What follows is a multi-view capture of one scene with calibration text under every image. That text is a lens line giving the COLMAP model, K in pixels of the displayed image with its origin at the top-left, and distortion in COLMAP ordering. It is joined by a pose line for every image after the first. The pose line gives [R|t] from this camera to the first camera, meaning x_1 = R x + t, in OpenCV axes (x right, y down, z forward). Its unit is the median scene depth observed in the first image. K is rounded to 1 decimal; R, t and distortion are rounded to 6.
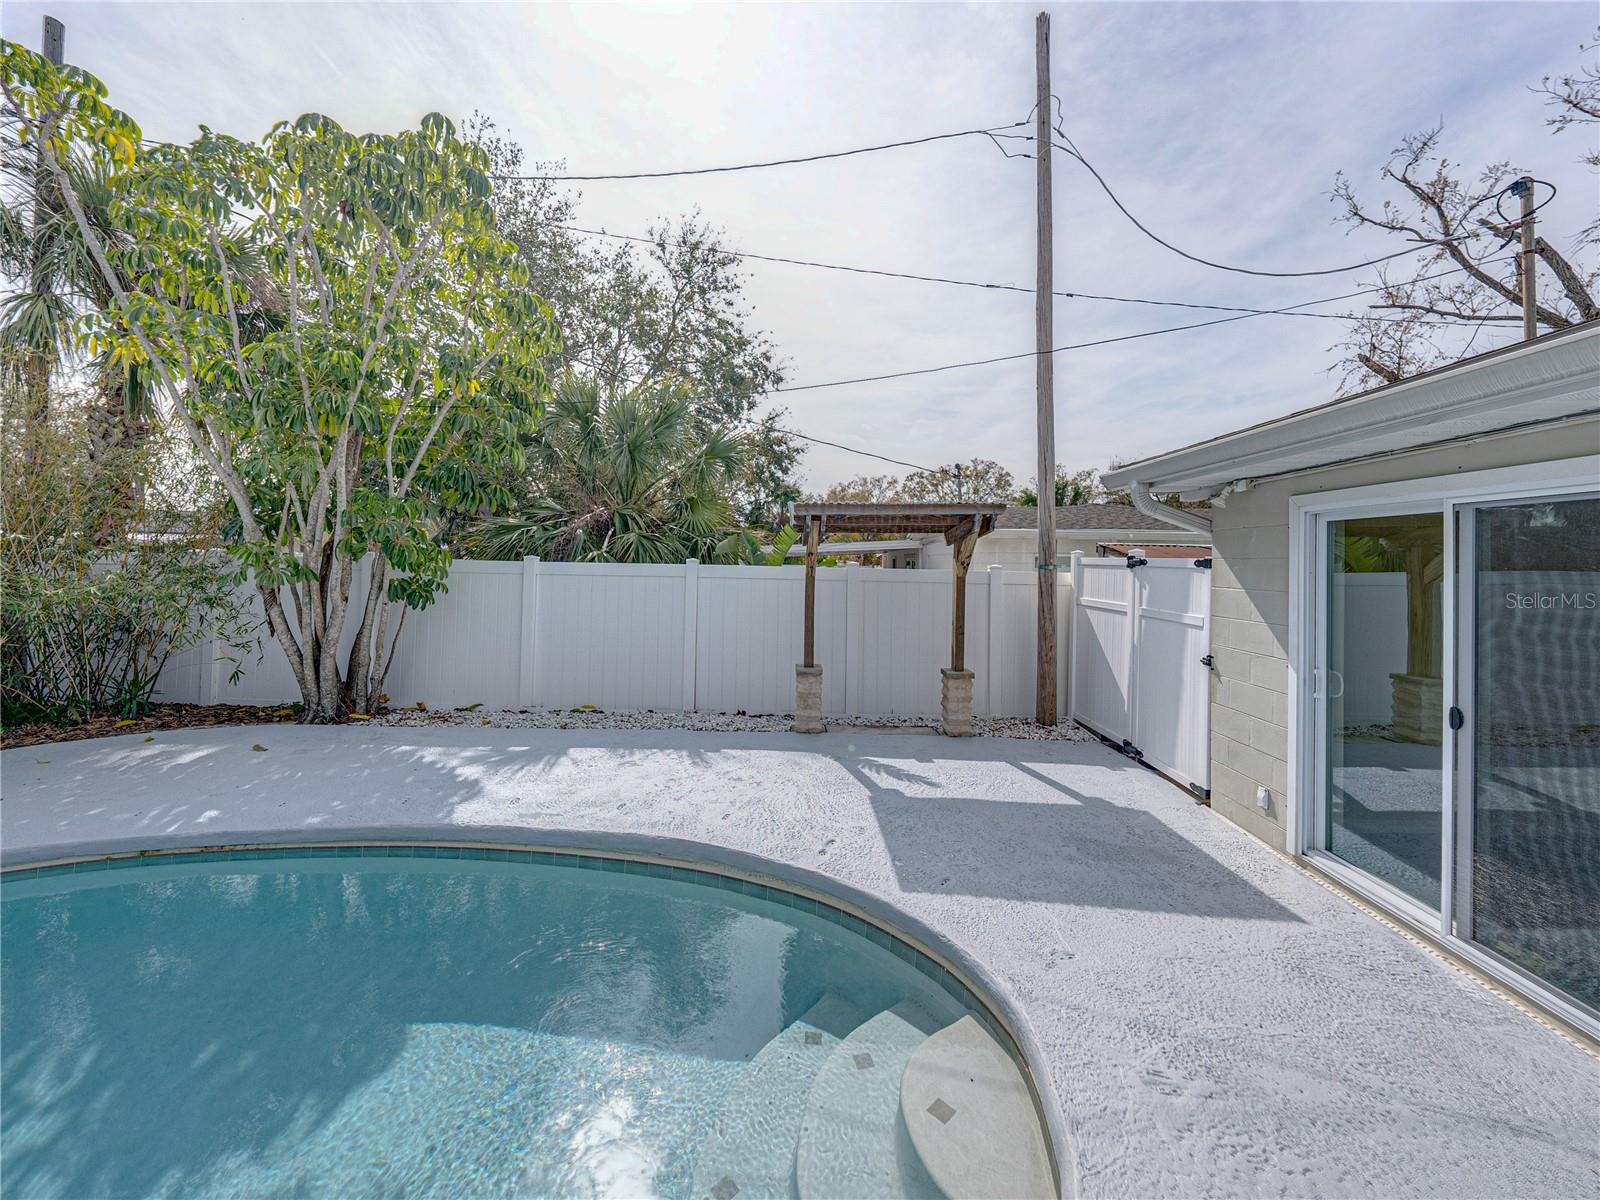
lens RADIAL K [[626.3, 0, 797.5], [0, 626.3, 557.2], [0, 0, 1]] dist [-0.002109, 0.000159]
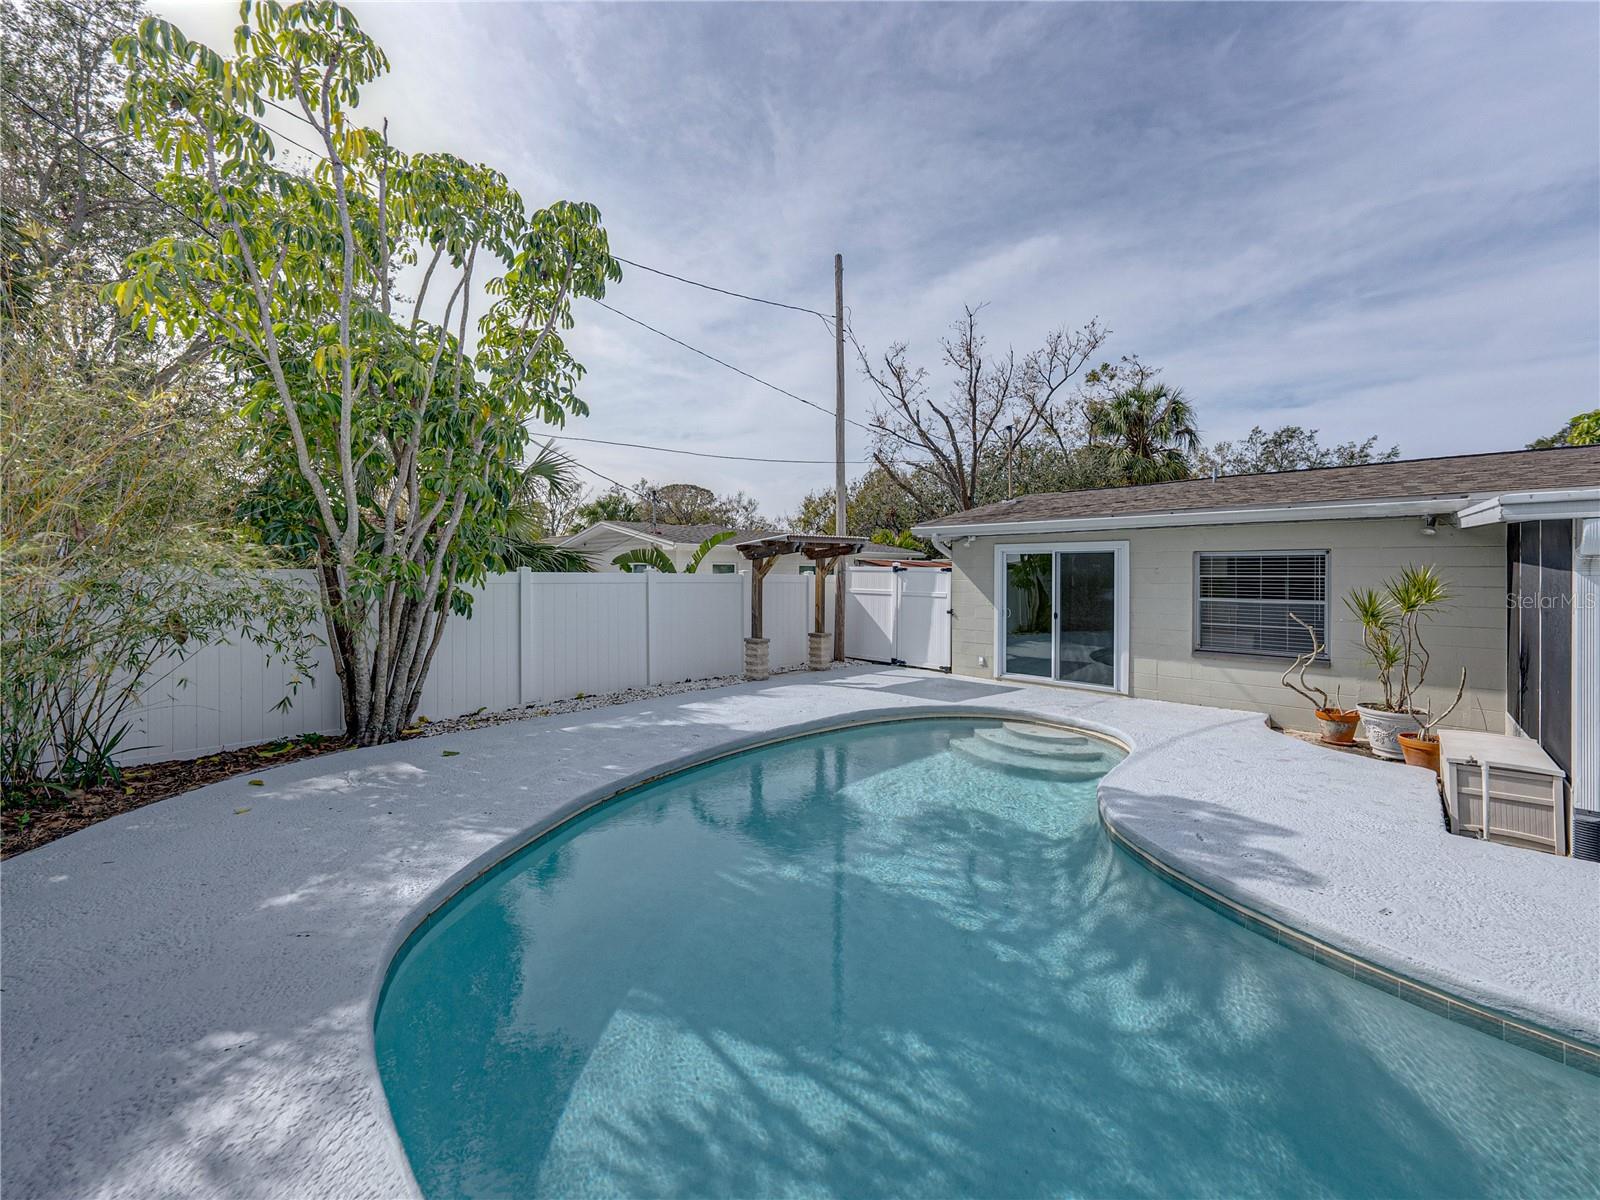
lens RADIAL K [[626.3, 0, 796.7], [0, 626.3, 551.4], [0, 0, 1]] dist [-0.002109, 0.000159]
pose [[0.681733, 0.012011, 0.731502, -1.013098], [-0.000226, 0.999869, -0.016206, -0.013655], [-0.731601, 0.010883, 0.681647, -0.121633]]
